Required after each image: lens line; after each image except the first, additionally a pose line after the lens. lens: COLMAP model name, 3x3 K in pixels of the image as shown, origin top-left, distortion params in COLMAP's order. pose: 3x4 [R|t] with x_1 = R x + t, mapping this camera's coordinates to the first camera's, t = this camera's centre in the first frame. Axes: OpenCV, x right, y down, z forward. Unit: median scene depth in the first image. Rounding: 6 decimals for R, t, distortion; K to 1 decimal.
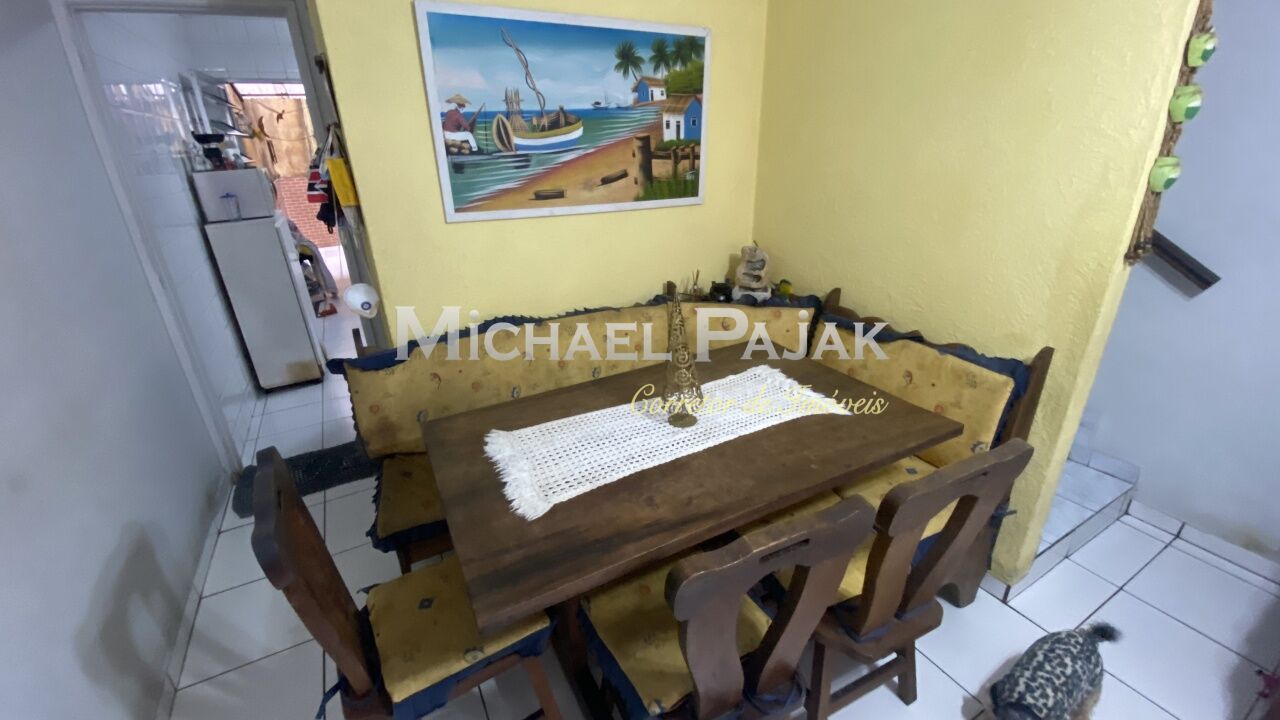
lens RADIAL K [[514.7, 0, 636.9], [0, 514.7, 361.7], [0, 0, 1]] dist [0.065450, -0.061544]
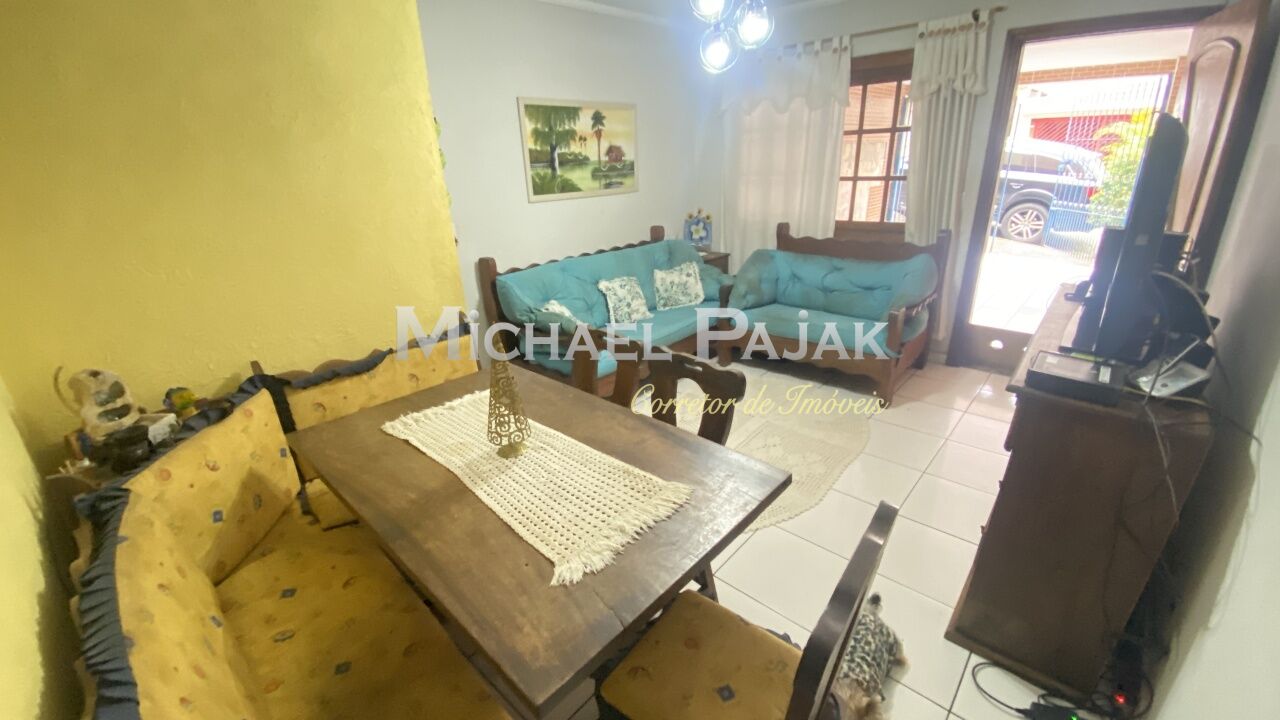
lens RADIAL K [[514.7, 0, 636.9], [0, 514.7, 361.7], [0, 0, 1]] dist [0.065450, -0.061544]
pose [[-0.316955, -0.307443, 0.897228, -0.623857], [0.417310, 0.804304, 0.423021, -0.259819], [-0.851699, 0.508501, -0.126630, 0.622291]]
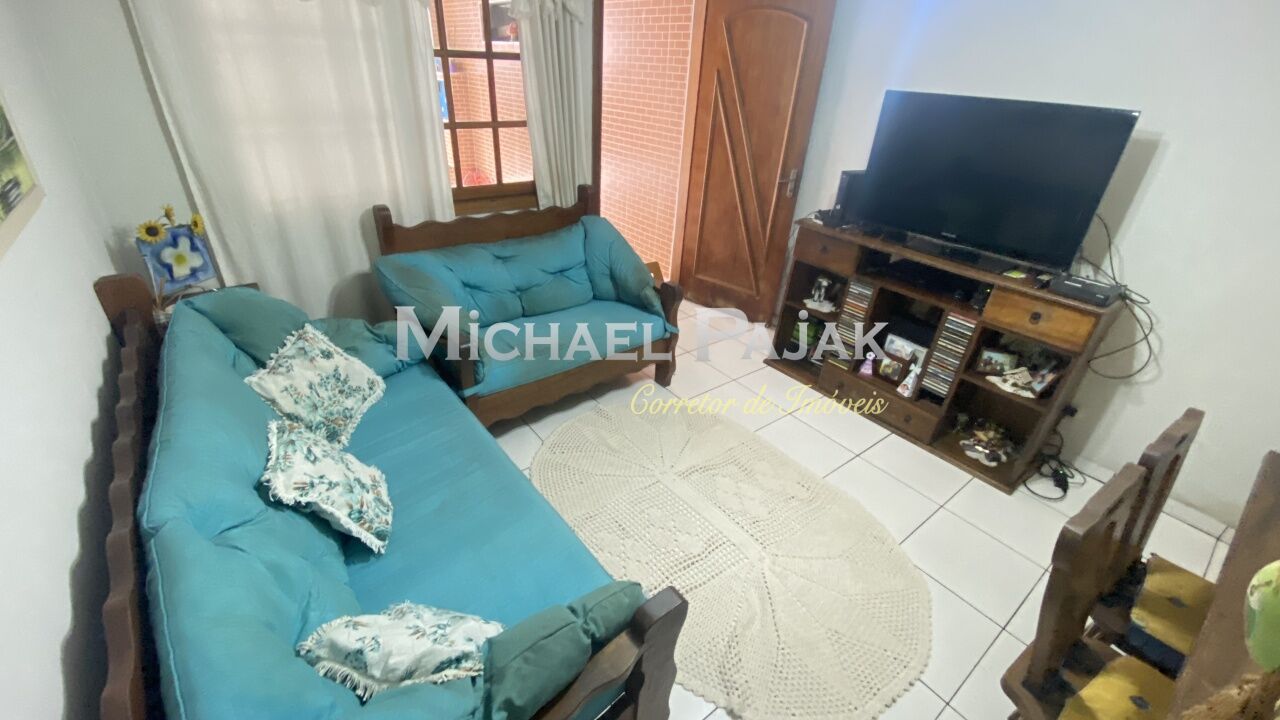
lens RADIAL K [[530.9, 0, 639.2], [0, 530.9, 375.6], [0, 0, 1]] dist [0.024672, -0.022483]
pose [[-0.987832, 0.060262, -0.143373, 0.909915], [-0.081498, 0.584587, 0.807228, -0.410737], [0.132459, 0.809090, -0.572562, 0.686955]]
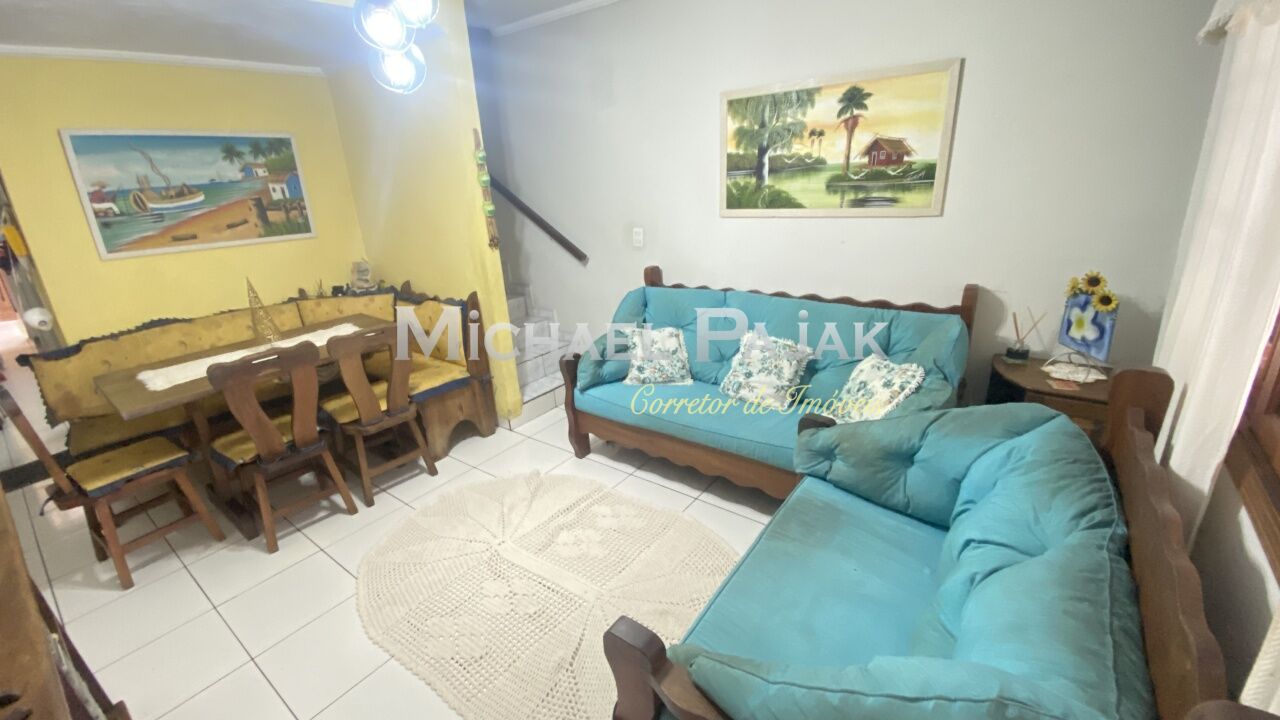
lens RADIAL K [[520.5, 0, 635.6], [0, 520.5, 362.8], [0, 0, 1]] dist [0.023637, -0.021262]
pose [[0.916227, -0.156302, 0.368913, 0.431057], [0.182017, 0.982646, -0.035723, 0.345255], [-0.356927, 0.099879, 0.928777, -0.889046]]
